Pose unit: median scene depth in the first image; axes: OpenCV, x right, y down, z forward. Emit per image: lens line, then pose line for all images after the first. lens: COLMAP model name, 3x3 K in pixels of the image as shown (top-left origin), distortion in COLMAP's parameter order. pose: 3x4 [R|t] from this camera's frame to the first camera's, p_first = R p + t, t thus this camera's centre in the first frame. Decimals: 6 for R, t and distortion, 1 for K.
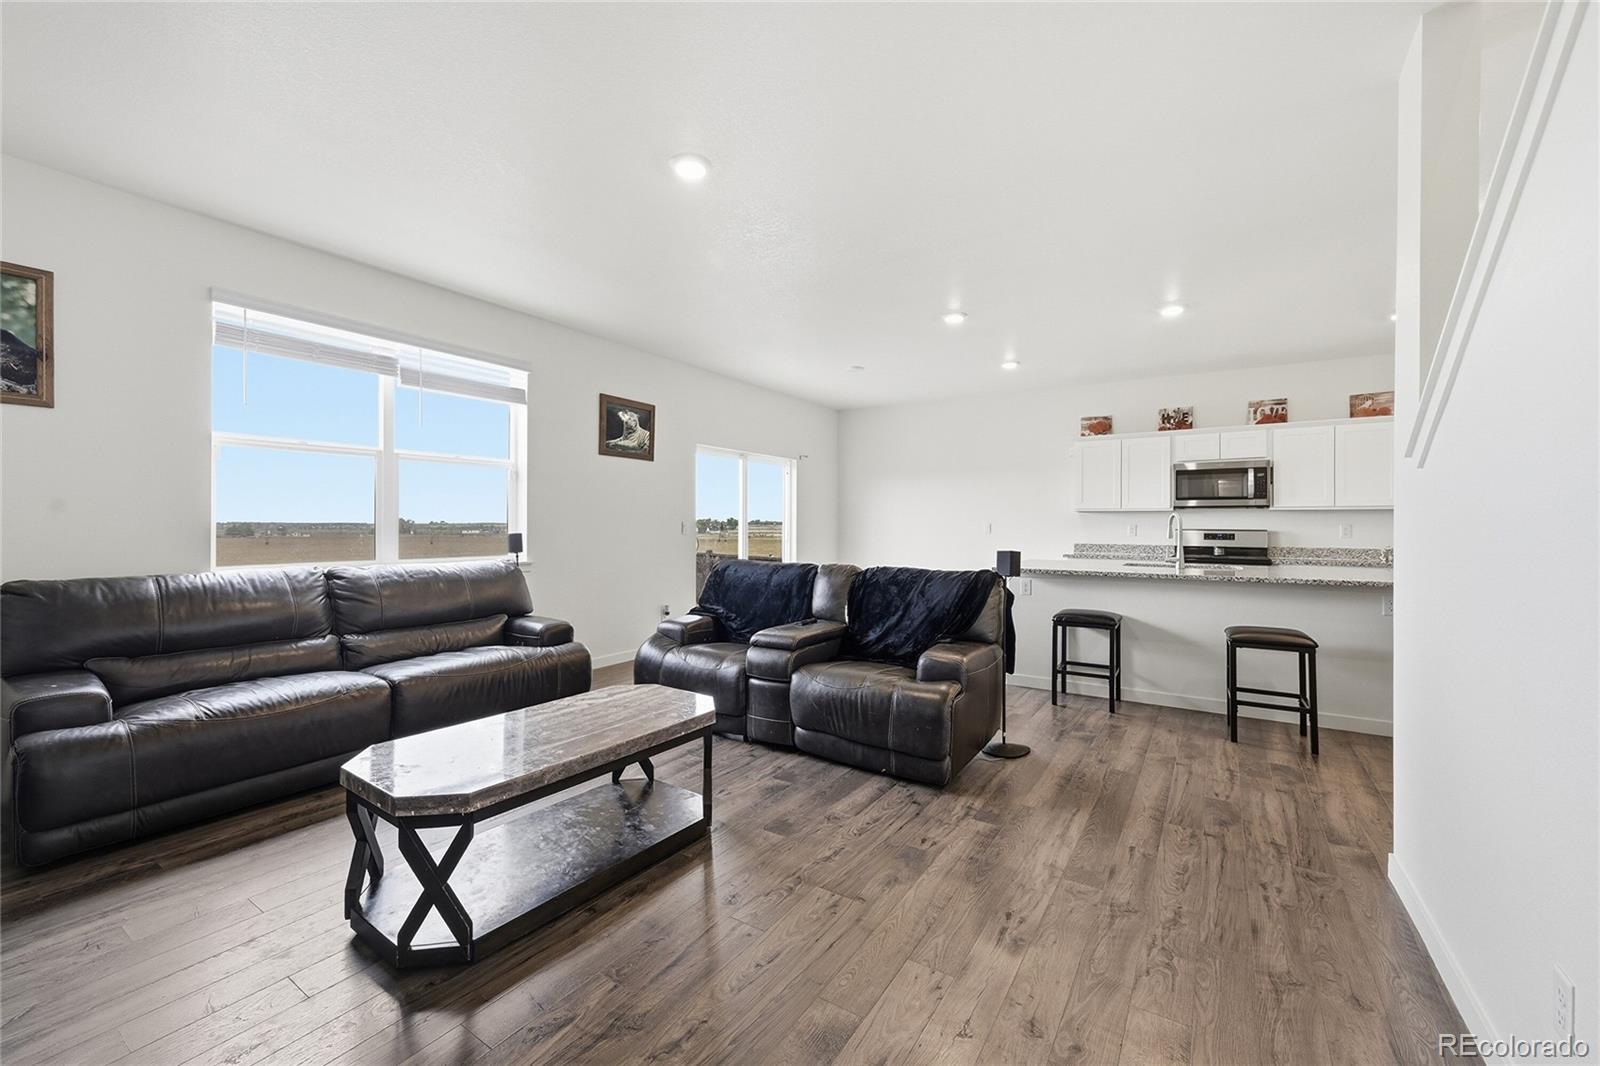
lens RADIAL K [[642.5, 0, 795.2], [0, 642.5, 527.4], [0, 0, 1]] dist [0.000043, 0.000085]
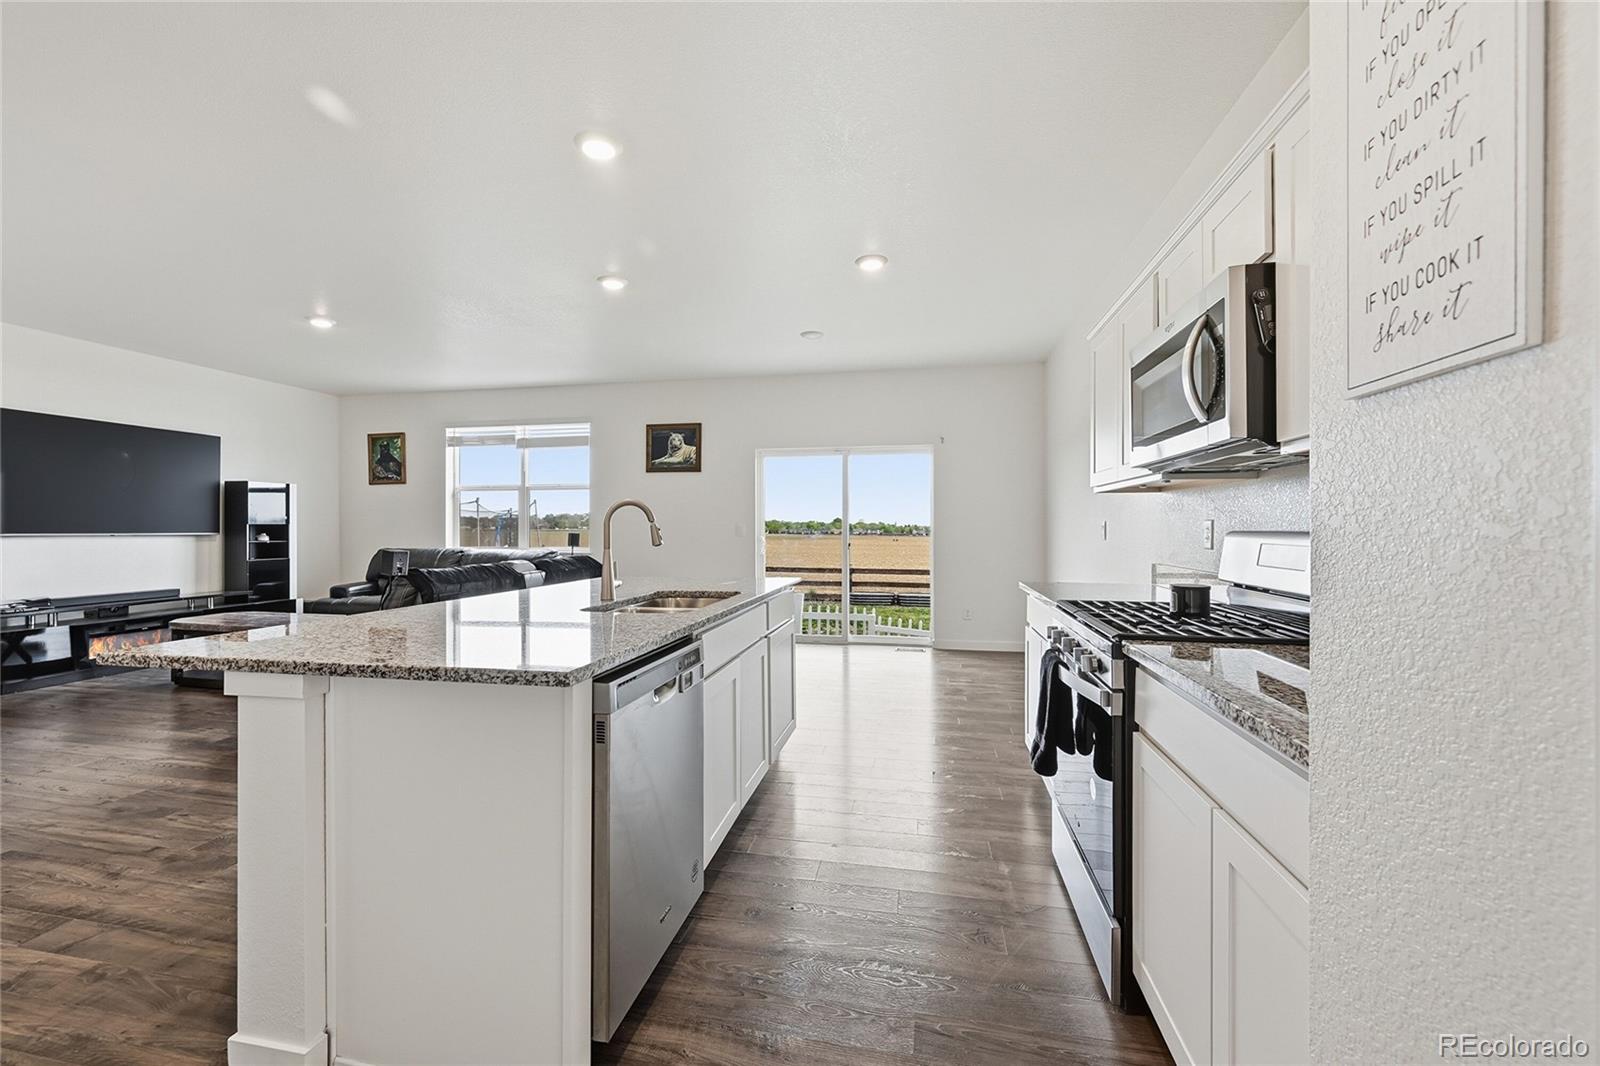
lens RADIAL K [[642.5, 0, 795.2], [0, 642.5, 527.4], [0, 0, 1]] dist [0.000043, 0.000085]
pose [[0.369003, -0.005417, -0.929412, 0.926364], [-0.000671, 0.999981, -0.006094, 0.004308], [0.929428, 0.002872, 0.368992, 0.742136]]
